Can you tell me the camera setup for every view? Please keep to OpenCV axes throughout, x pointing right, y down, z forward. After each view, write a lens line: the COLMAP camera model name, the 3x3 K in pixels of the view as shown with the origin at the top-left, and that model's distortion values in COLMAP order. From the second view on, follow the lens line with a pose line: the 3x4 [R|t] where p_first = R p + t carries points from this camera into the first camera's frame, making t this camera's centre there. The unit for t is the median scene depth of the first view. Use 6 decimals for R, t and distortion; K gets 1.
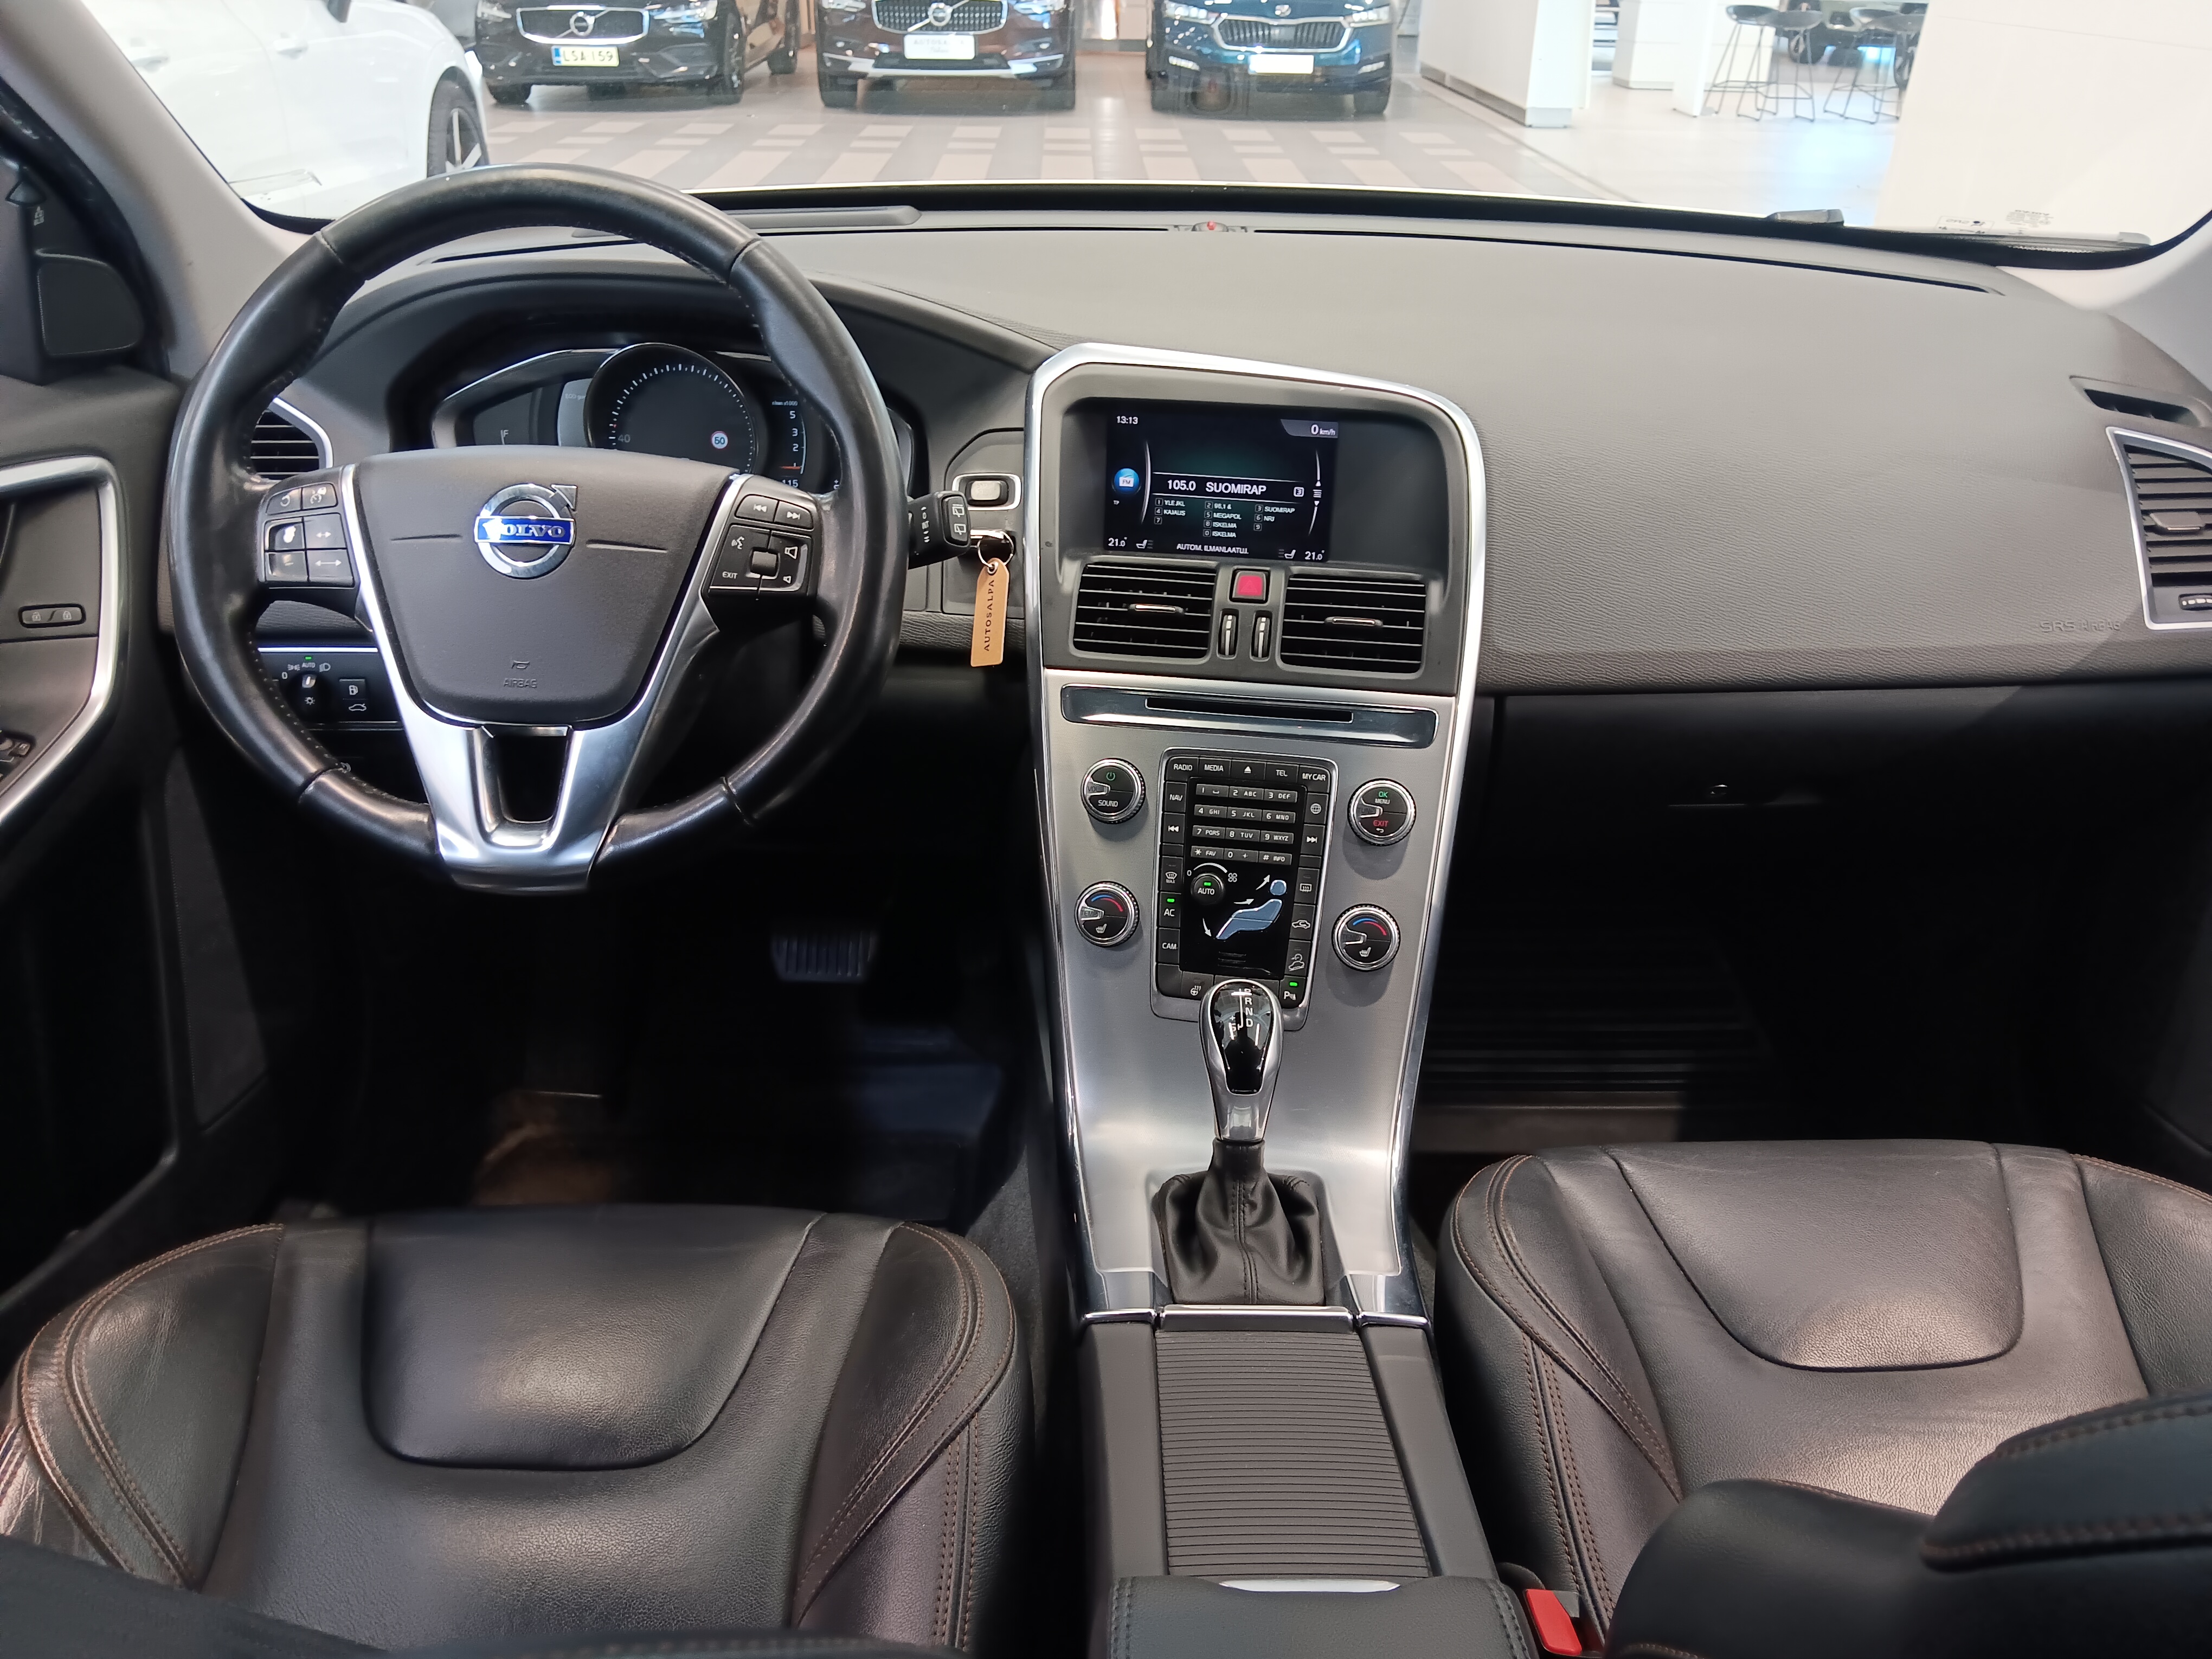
lens RADIAL K [[1735.5, 0, 1101.5], [0, 1735.5, 852.0], [0, 0, 1]] dist [0.061126, -0.119395]
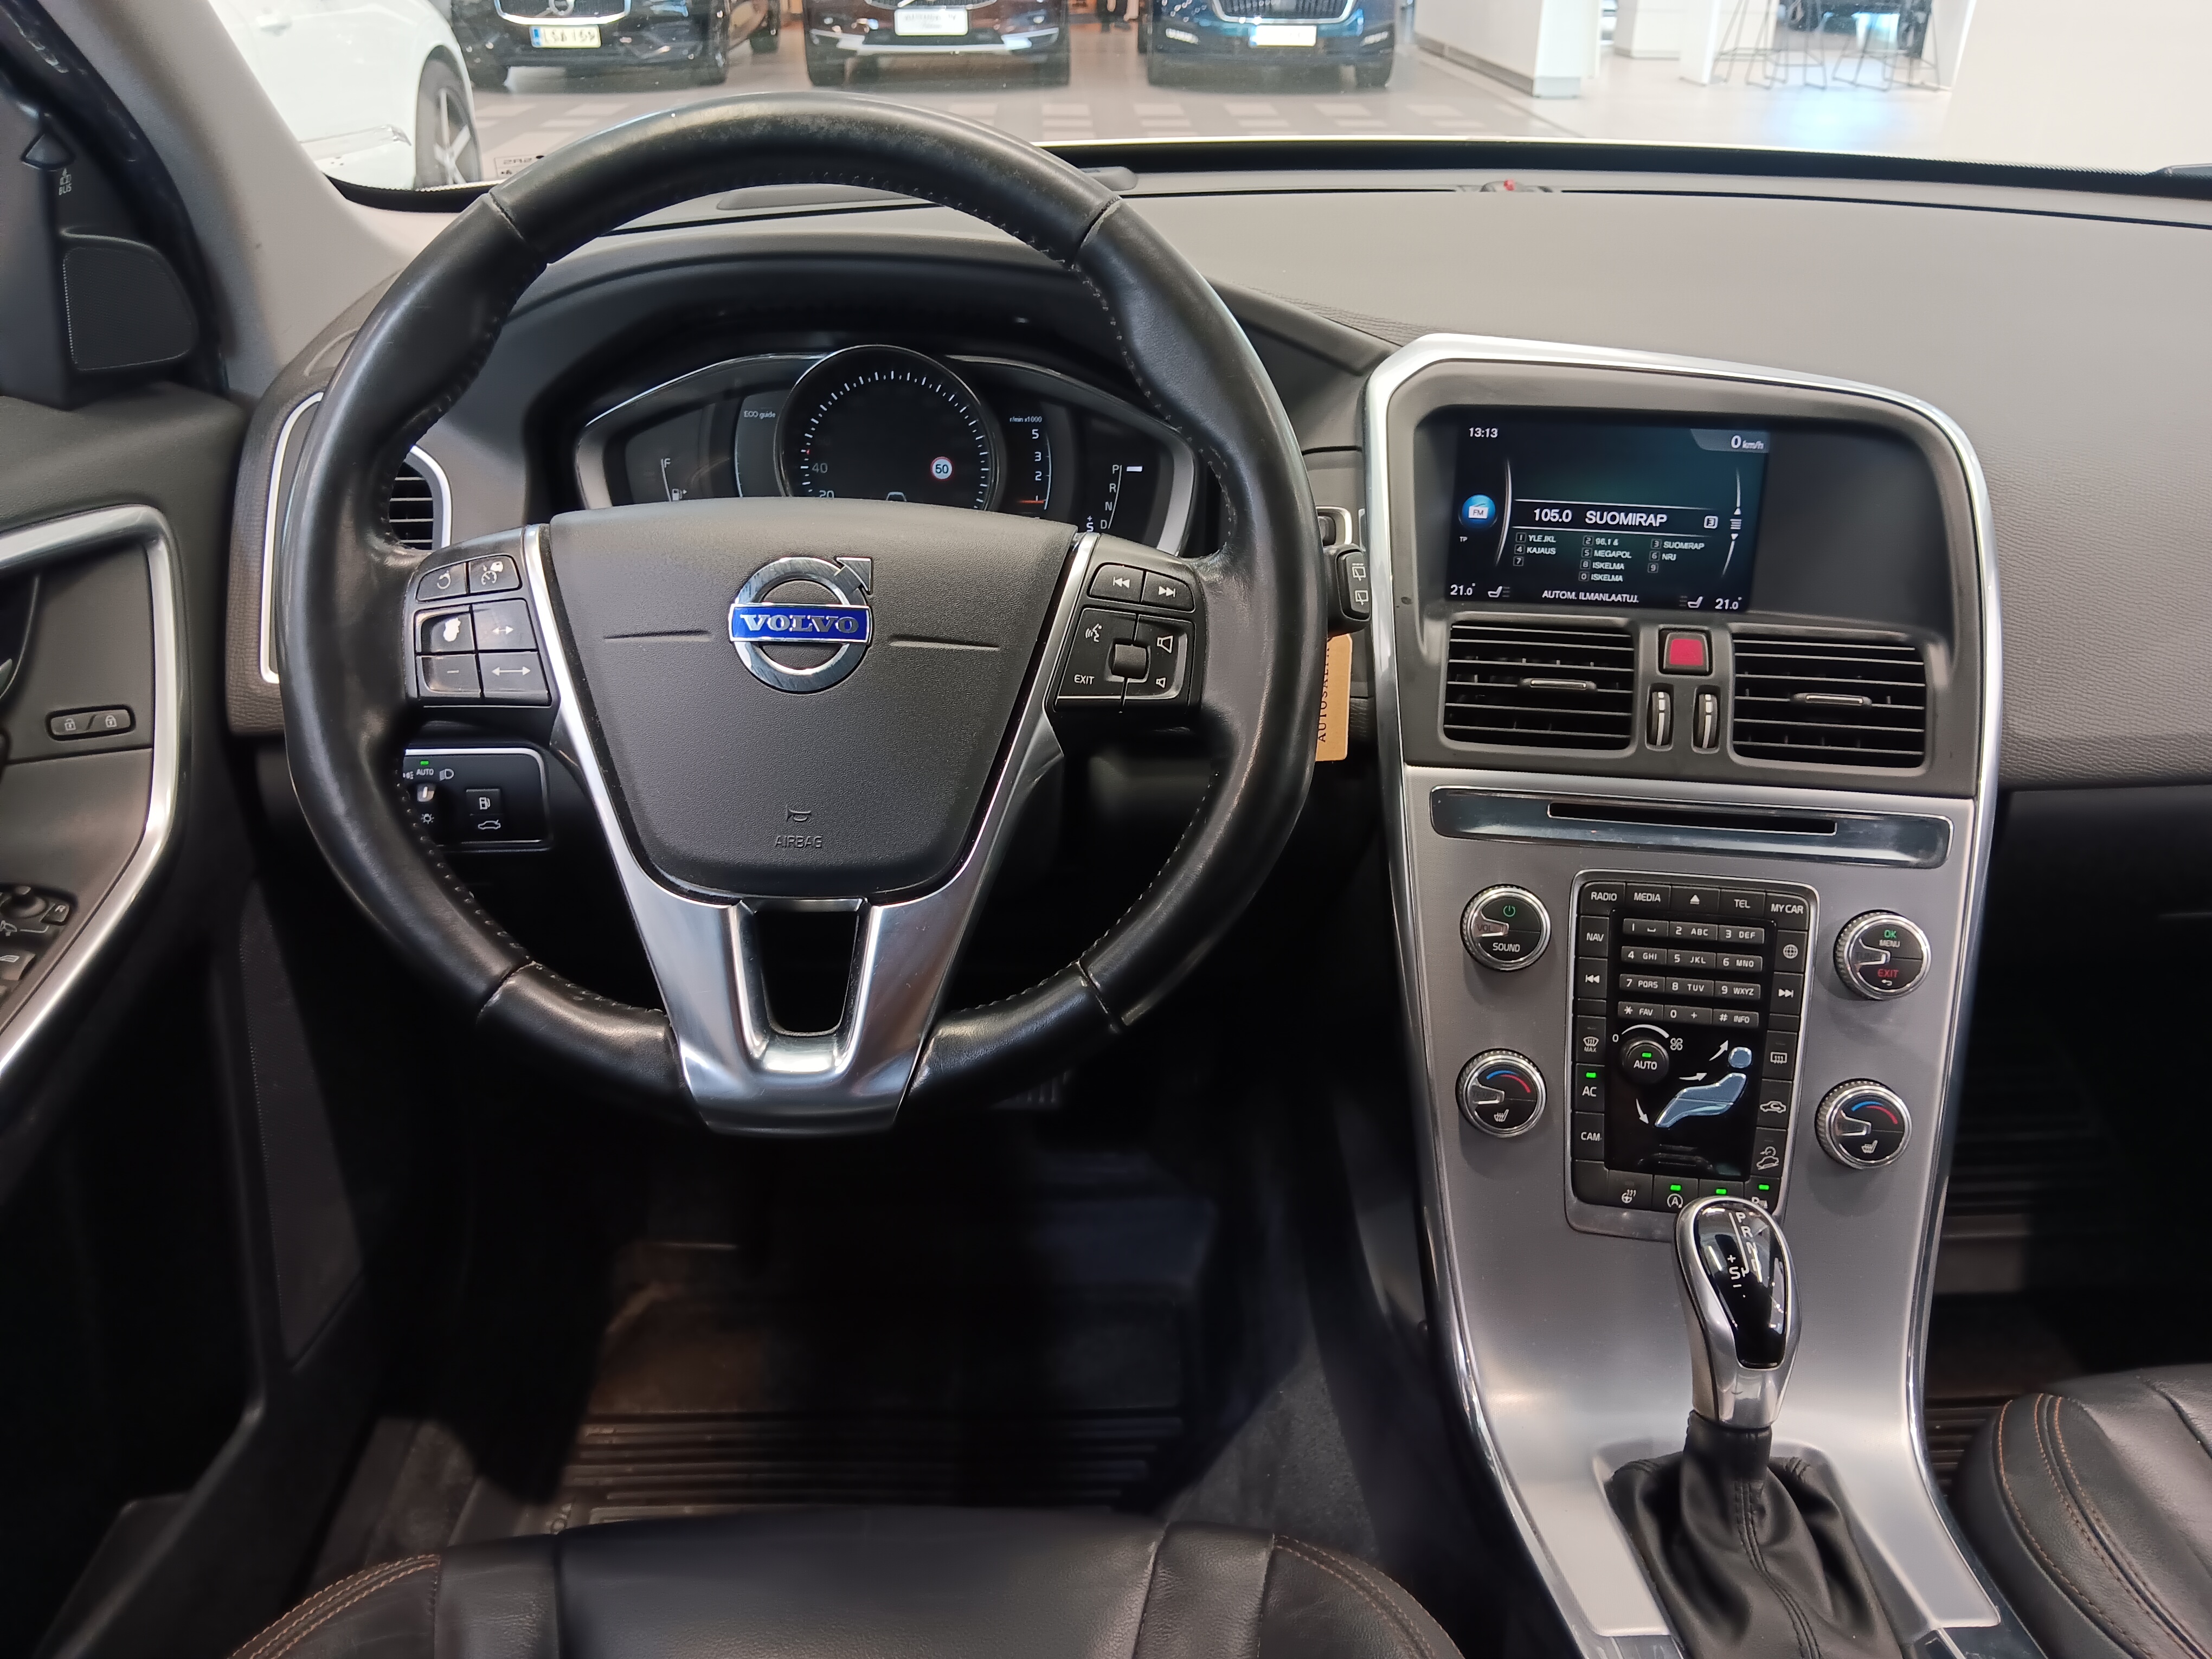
lens RADIAL K [[1735.5, 0, 1098.1], [0, 1735.5, 846.2], [0, 0, 1]] dist [0.061126, -0.119395]
pose [[0.999787, -0.017615, 0.010774, -0.175807], [0.017543, 0.999823, 0.006747, -0.077896], [-0.010891, -0.006557, 0.999919, 0.242637]]
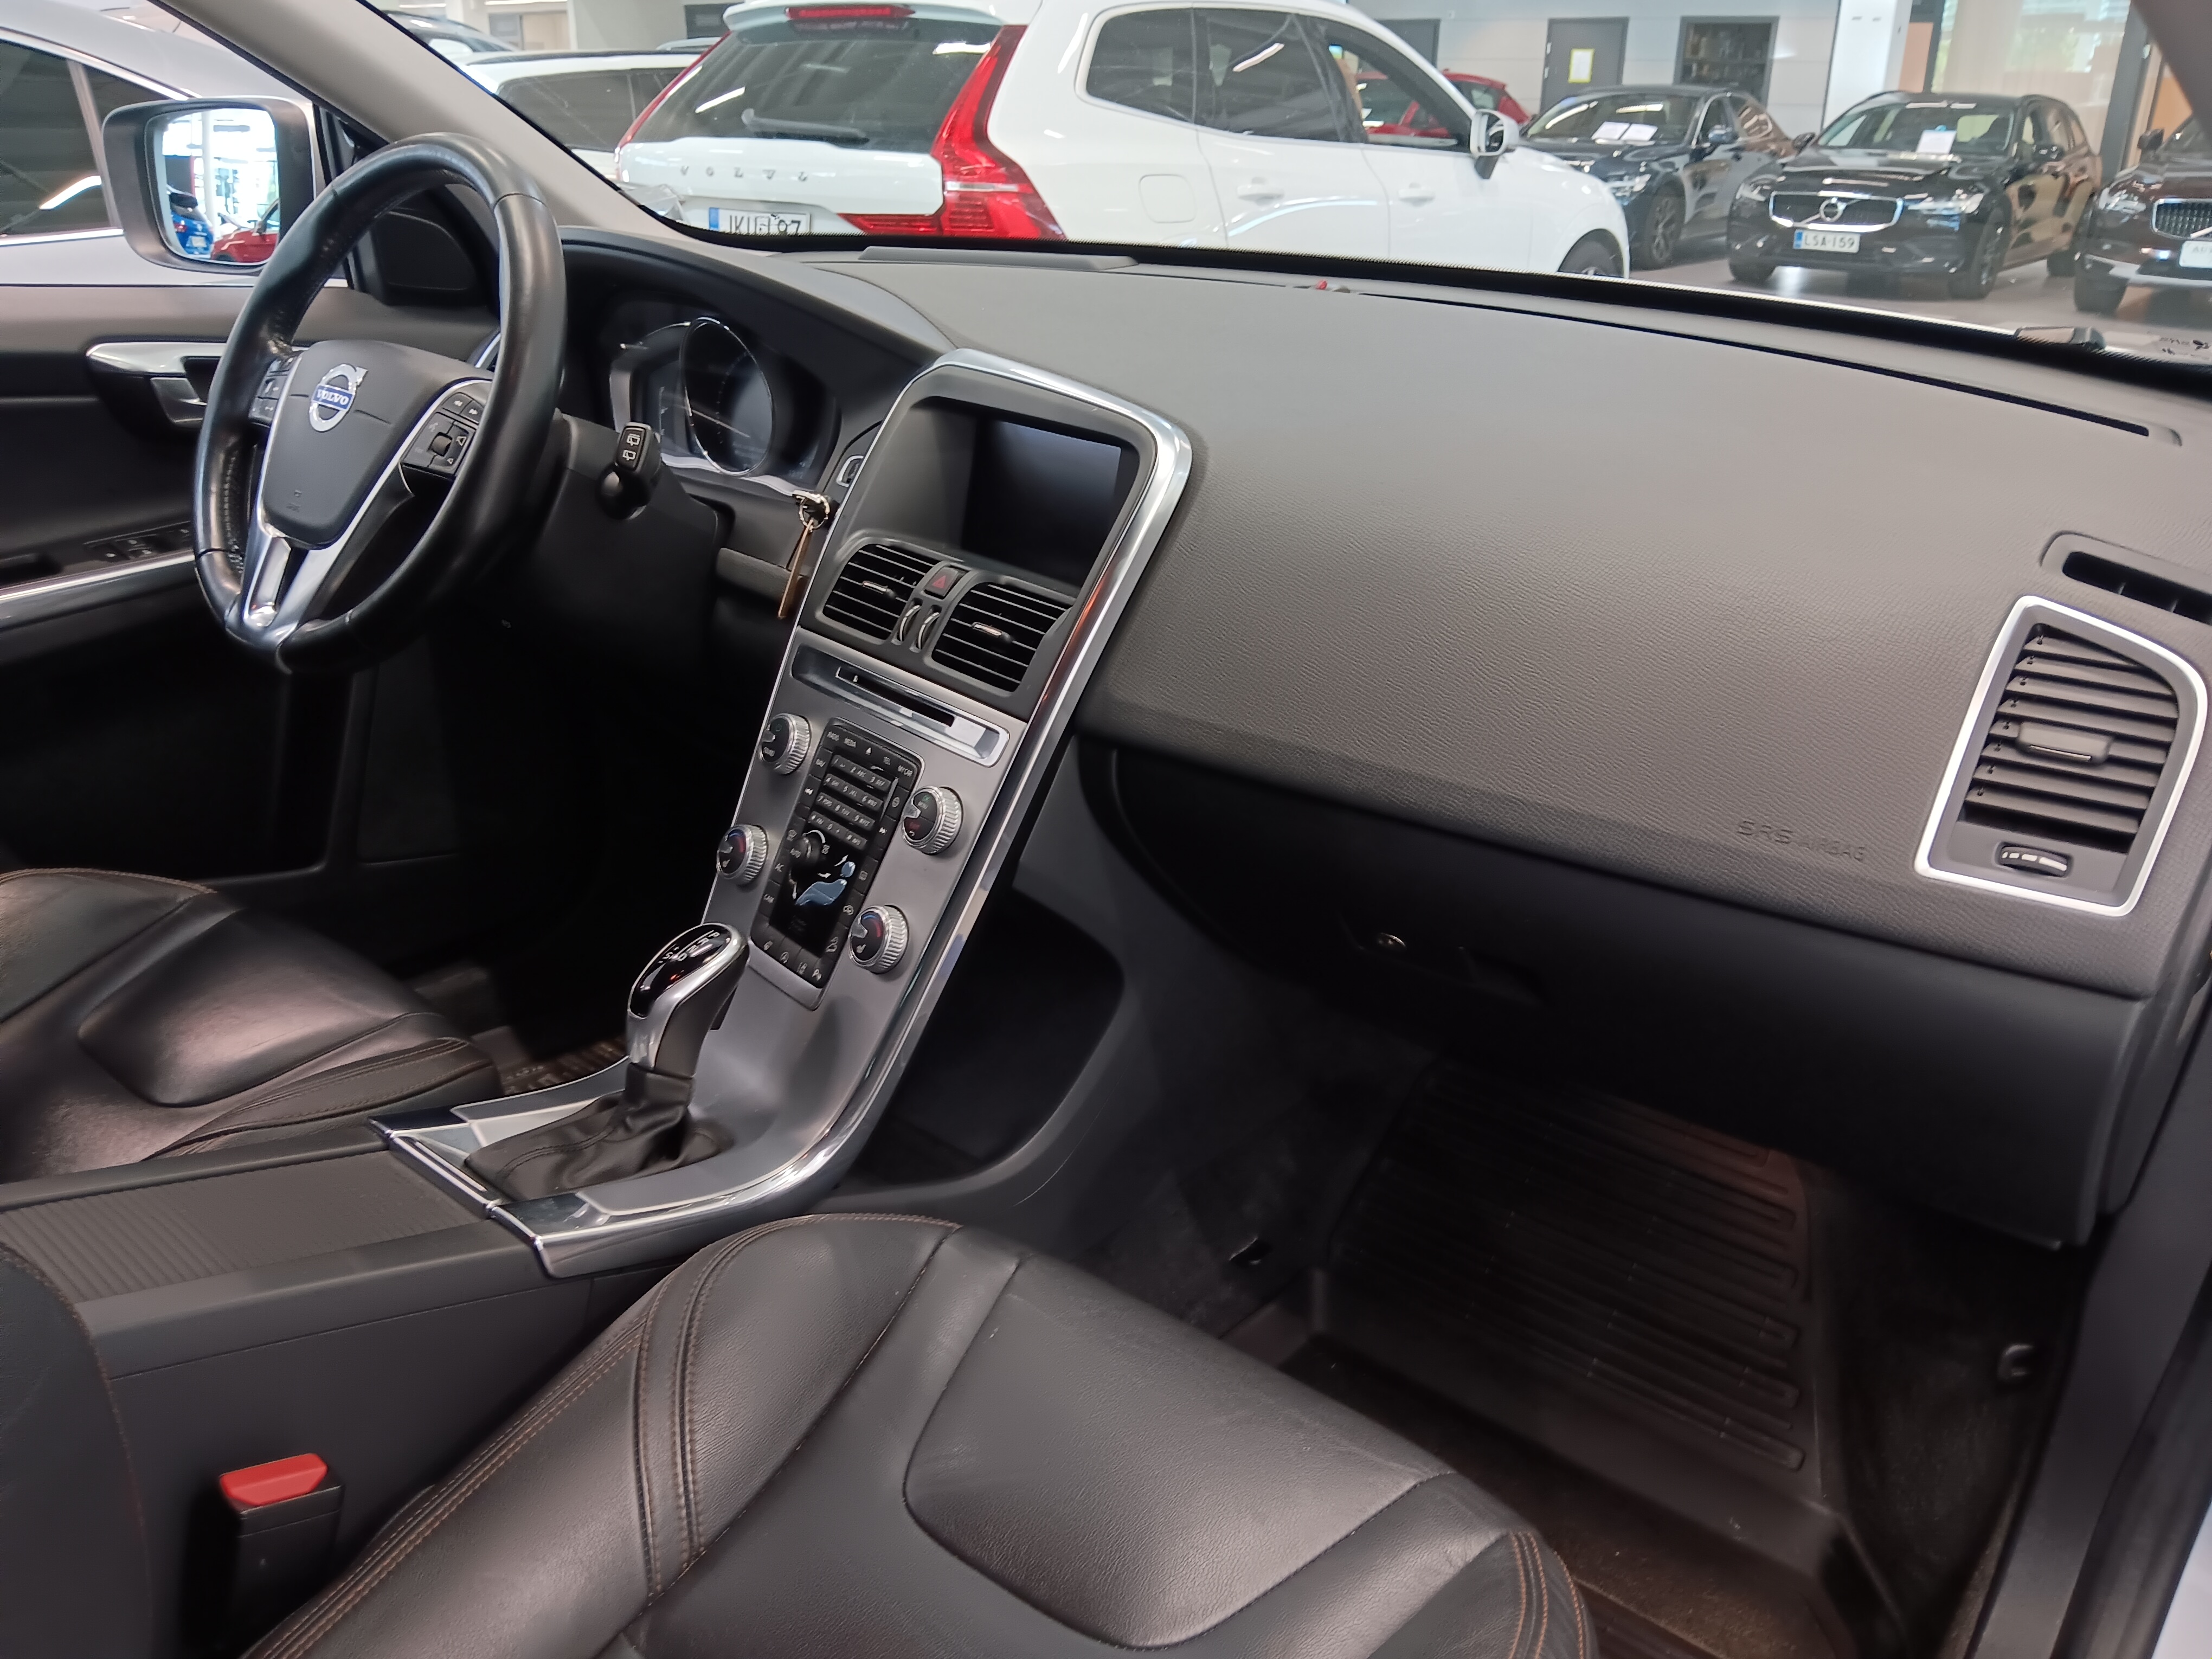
lens RADIAL K [[1735.5, 0, 1127.0], [0, 1735.5, 890.1], [0, 0, 1]] dist [0.061126, -0.119395]
pose [[0.764334, 0.268129, -0.586430, 0.786756], [-0.313500, 0.949248, 0.025411, -0.042306], [0.563481, 0.164423, 0.809601, 0.275450]]
